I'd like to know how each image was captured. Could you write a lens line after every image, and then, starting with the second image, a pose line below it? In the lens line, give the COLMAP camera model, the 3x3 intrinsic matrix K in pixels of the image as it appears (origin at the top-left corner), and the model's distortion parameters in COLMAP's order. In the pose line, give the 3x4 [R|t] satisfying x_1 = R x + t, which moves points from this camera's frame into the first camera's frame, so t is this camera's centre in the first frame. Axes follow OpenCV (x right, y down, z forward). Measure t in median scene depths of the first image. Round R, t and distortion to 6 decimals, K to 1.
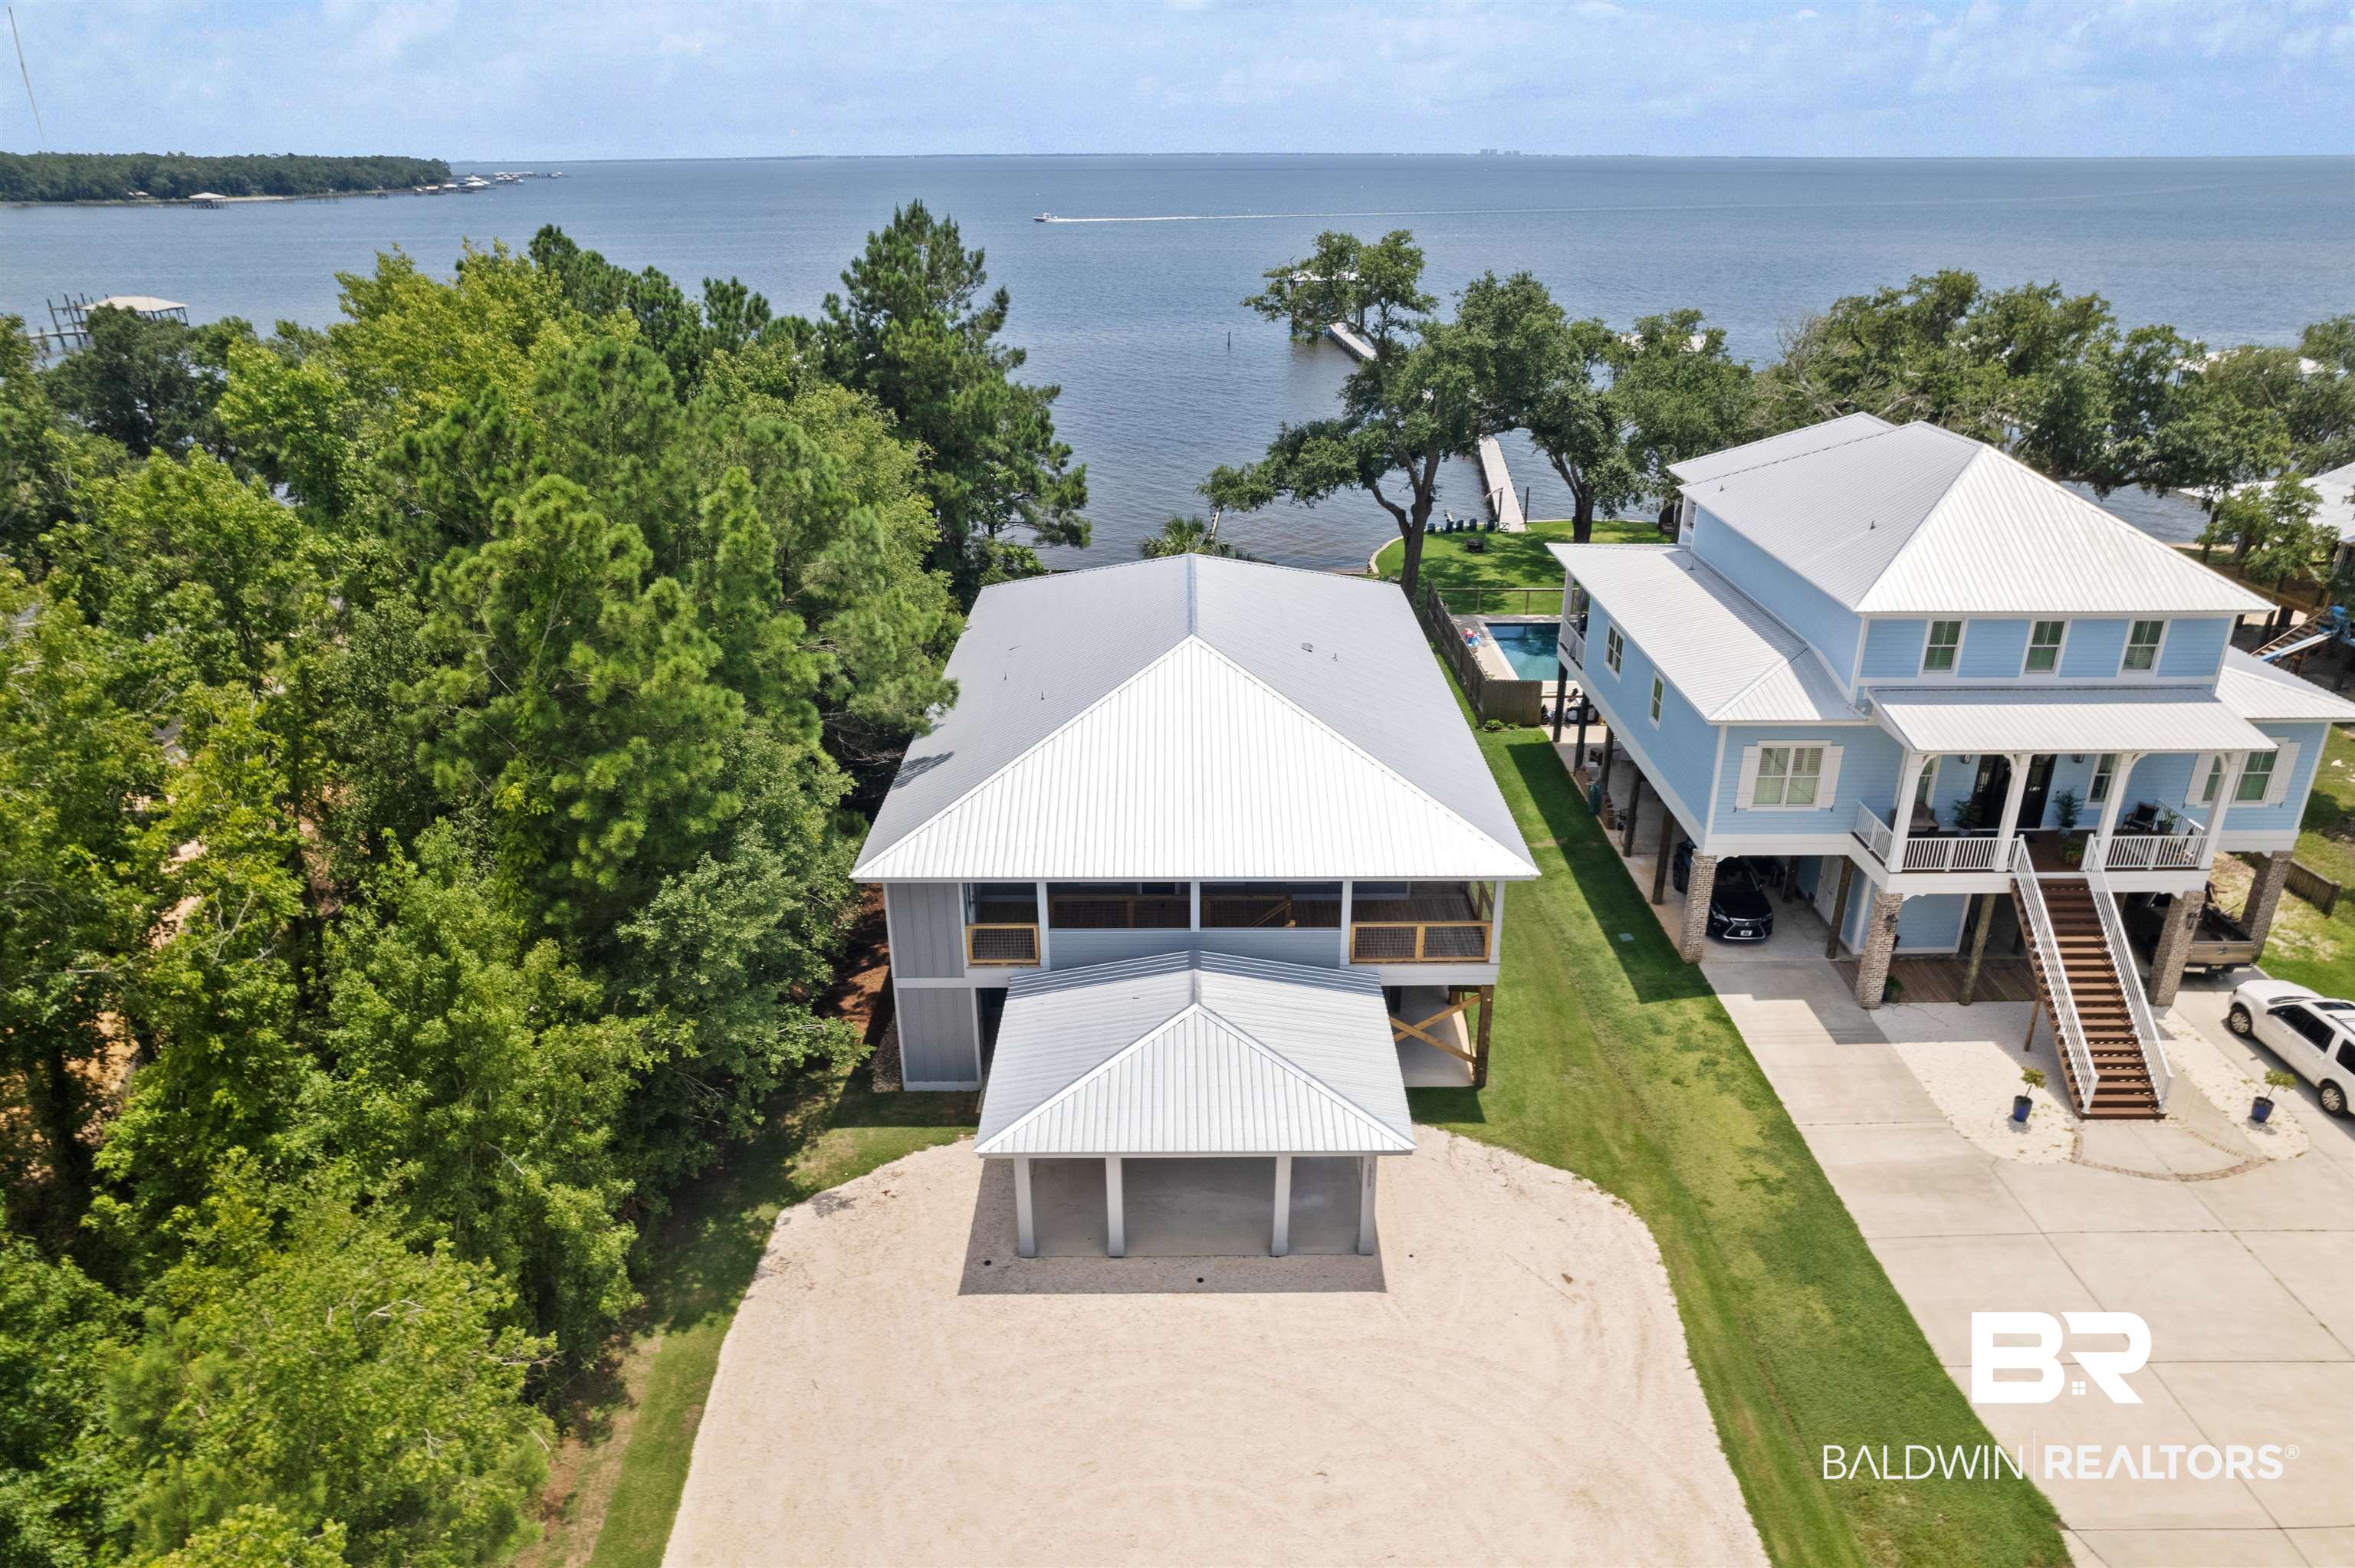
lens RADIAL K [[1508.3, 0, 1177.5], [0, 1508.3, 784.0], [0, 0, 1]] dist [-0.033346, -0.001458]
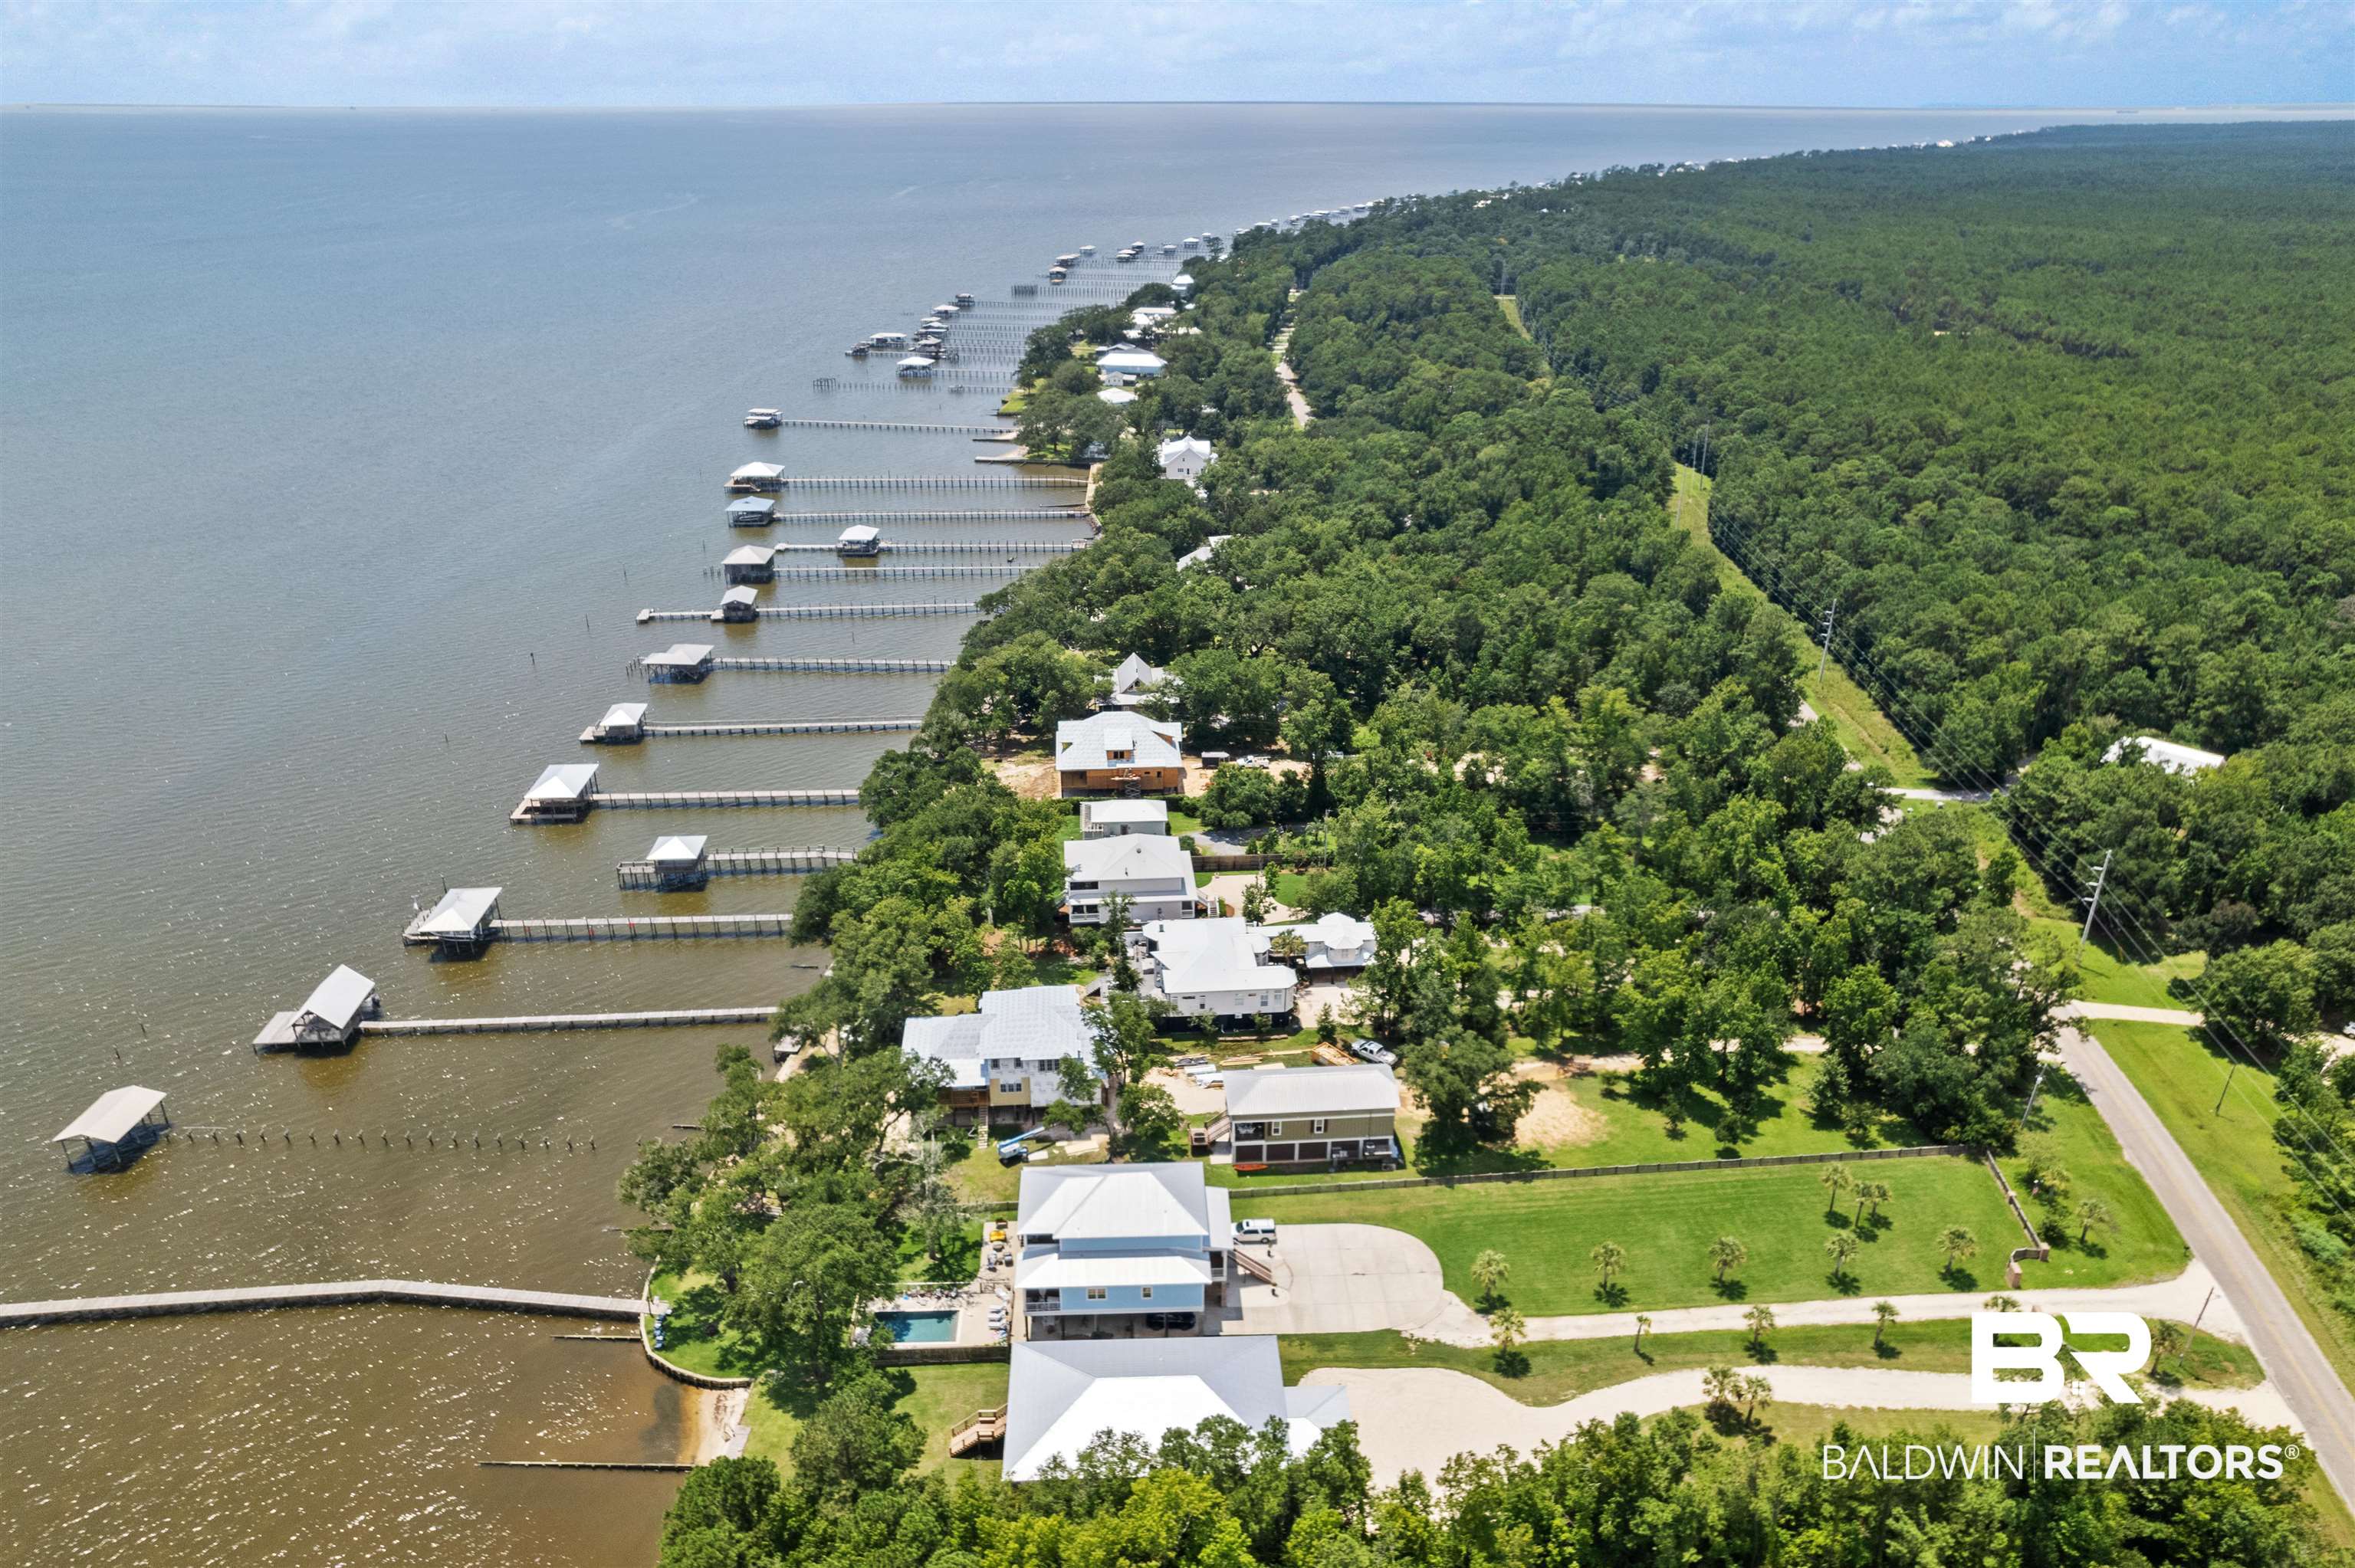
lens RADIAL K [[1545.8, 0, 1177.5], [0, 1545.8, 784.0], [0, 0, 1]] dist [-0.068001, 0.068045]
pose [[-0.040650, -0.404322, 0.913713, -2.729232], [0.387853, 0.836377, 0.387355, -2.693390], [-0.920824, 0.370132, 0.122819, 0.174668]]
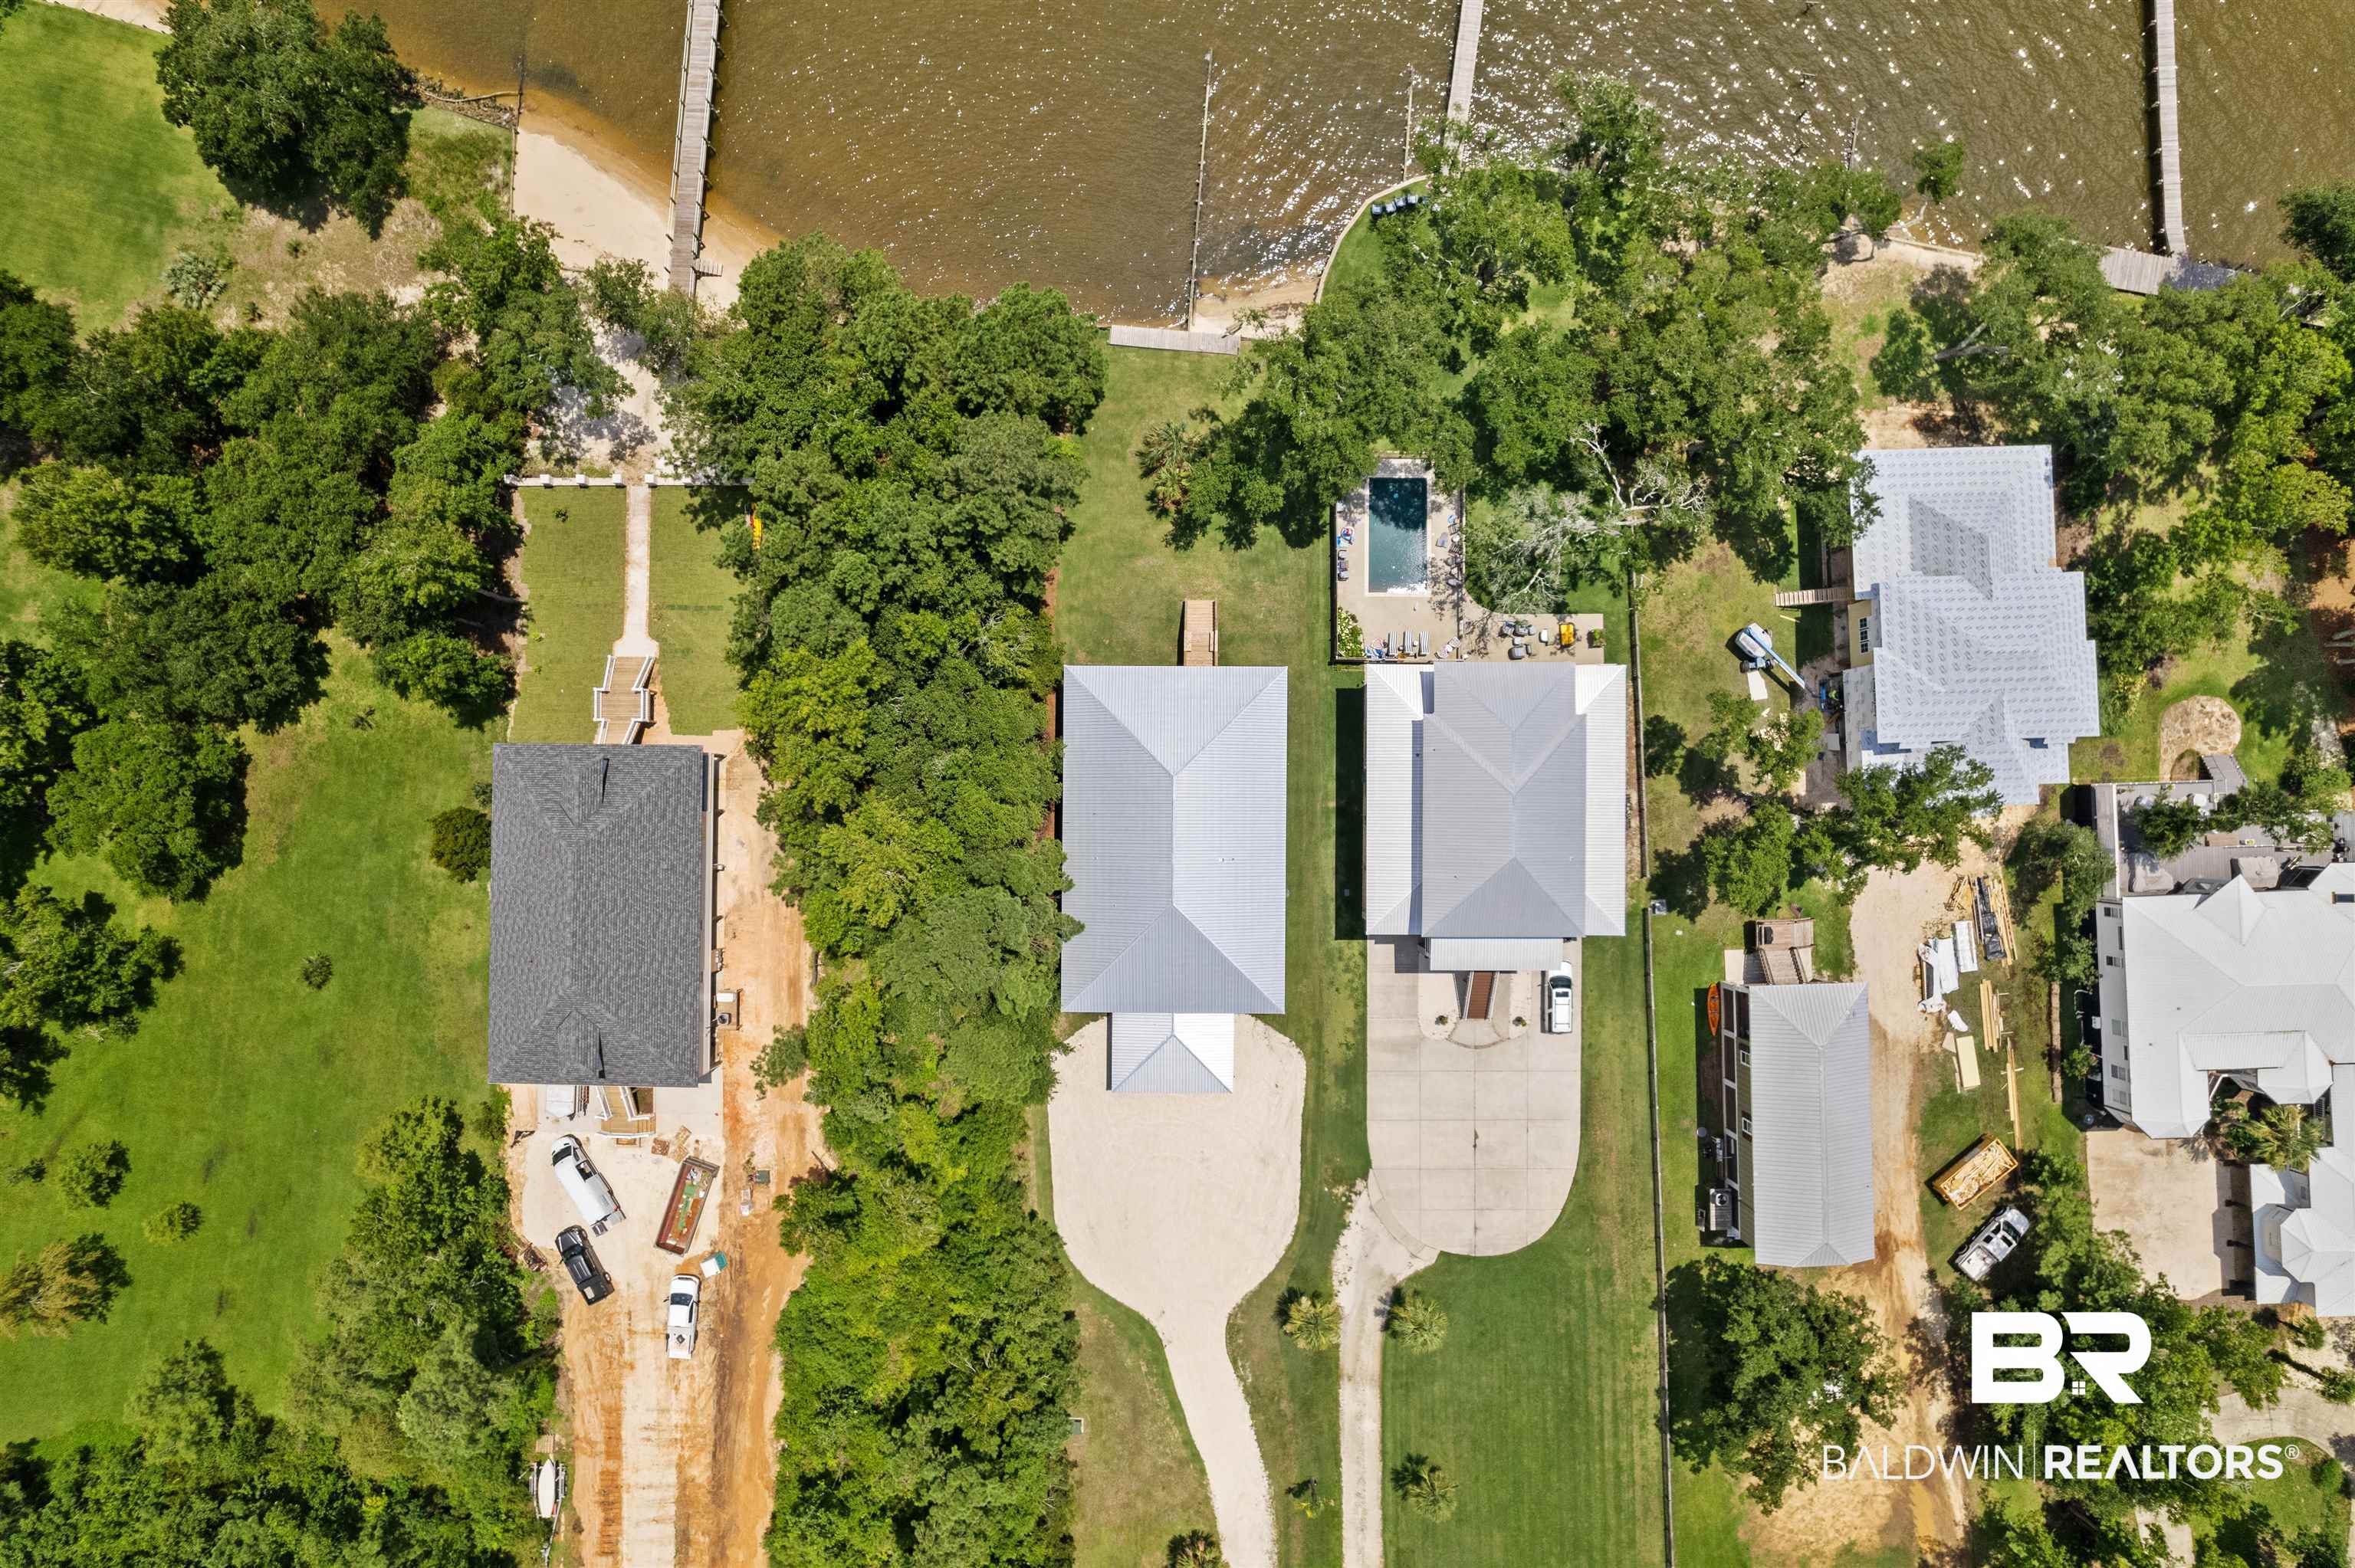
lens RADIAL K [[1484.9, 0, 1177.5], [0, 1484.9, 784.0], [0, 0, 1]] dist [-0.045964, -0.000134]
pose [[0.999983, 0.004192, -0.003948, 0.029202], [0.001904, 0.406349, 0.913716, -2.696746], [0.005434, -0.913708, 0.406335, 0.186706]]
